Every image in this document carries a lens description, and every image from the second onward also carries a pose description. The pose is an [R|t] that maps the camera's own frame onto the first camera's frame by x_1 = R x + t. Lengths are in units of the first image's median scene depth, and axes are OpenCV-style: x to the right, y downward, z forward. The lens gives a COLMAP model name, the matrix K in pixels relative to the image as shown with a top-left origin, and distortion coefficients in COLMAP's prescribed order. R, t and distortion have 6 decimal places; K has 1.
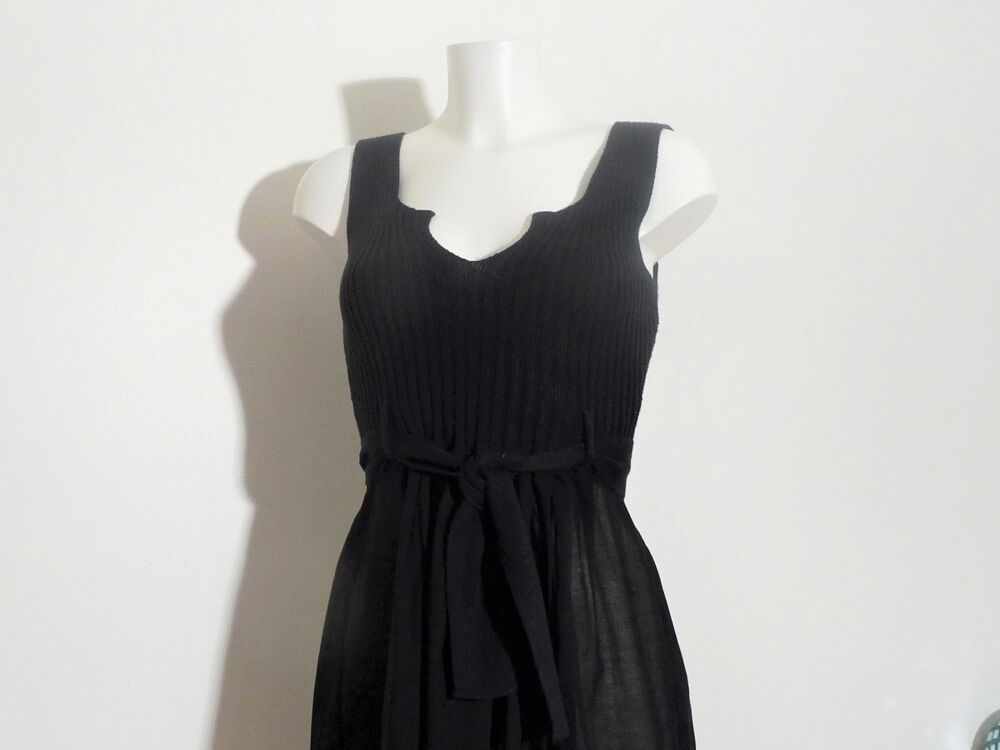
lens RADIAL K [[899.2, 0, 500.2], [0, 899.2, 367.2], [0, 0, 1]] dist [-0.071449, -0.032477]
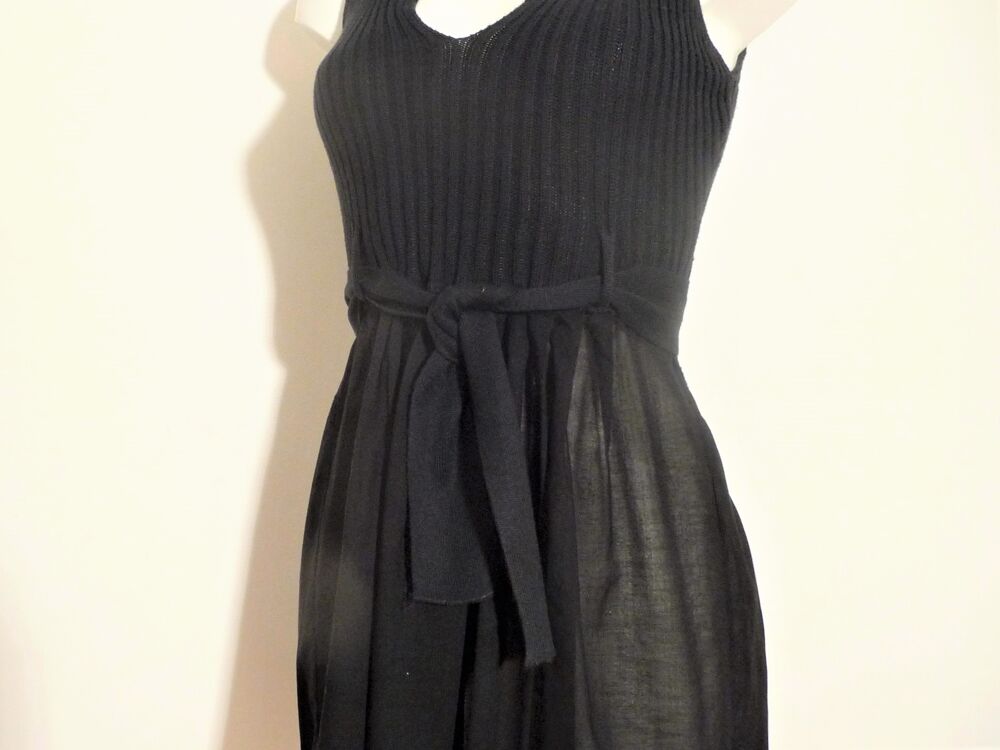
lens RADIAL K [[899.2, 0, 499.1], [0, 899.2, 375.5], [0, 0, 1]] dist [-0.071449, -0.032477]
pose [[0.976657, 0.009162, -0.214609, 0.174850], [0.019166, 0.991388, 0.129549, 0.070306], [0.213948, -0.130638, 0.968070, 0.261397]]
